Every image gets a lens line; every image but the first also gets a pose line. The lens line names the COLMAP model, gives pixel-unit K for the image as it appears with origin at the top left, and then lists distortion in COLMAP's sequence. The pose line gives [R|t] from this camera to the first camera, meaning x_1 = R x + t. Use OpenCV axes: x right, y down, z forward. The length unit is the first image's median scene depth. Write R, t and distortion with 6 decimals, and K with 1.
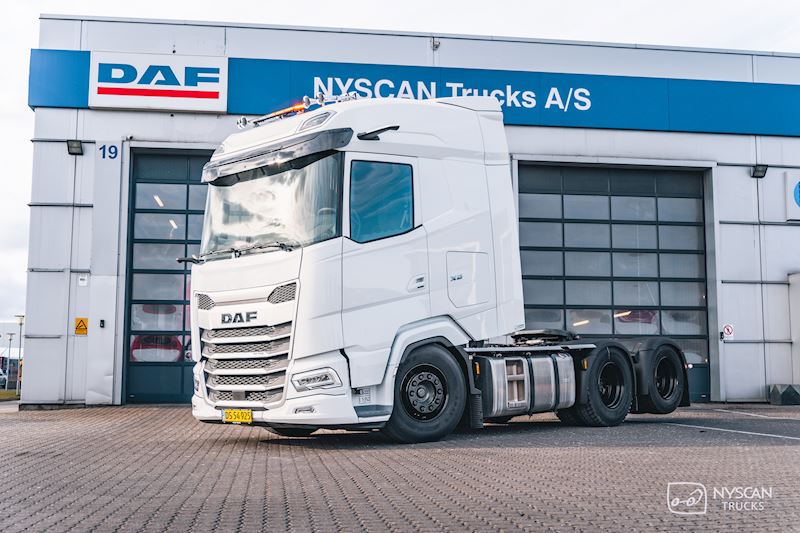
lens RADIAL K [[1193.9, 0, 400.6], [0, 1193.9, 267.0], [0, 0, 1]] dist [0.026451, 0.000000]
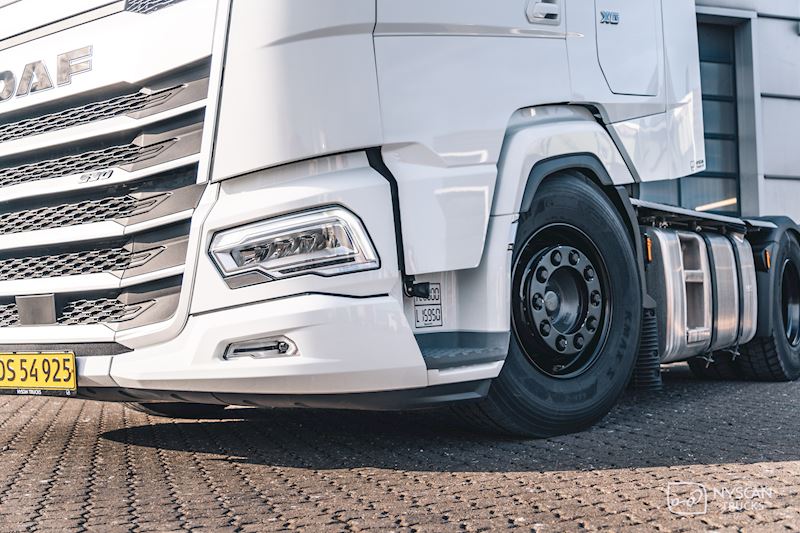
lens RADIAL K [[1007.2, 0, 398.6], [0, 1007.2, 265.7], [0, 0, 1]] dist [0.010996, 0.000000]
pose [[0.986587, 0.000617, 0.163236, -0.083320], [-0.004093, 0.999772, 0.020958, 0.090441], [-0.163185, -0.021345, 0.986364, 0.718432]]
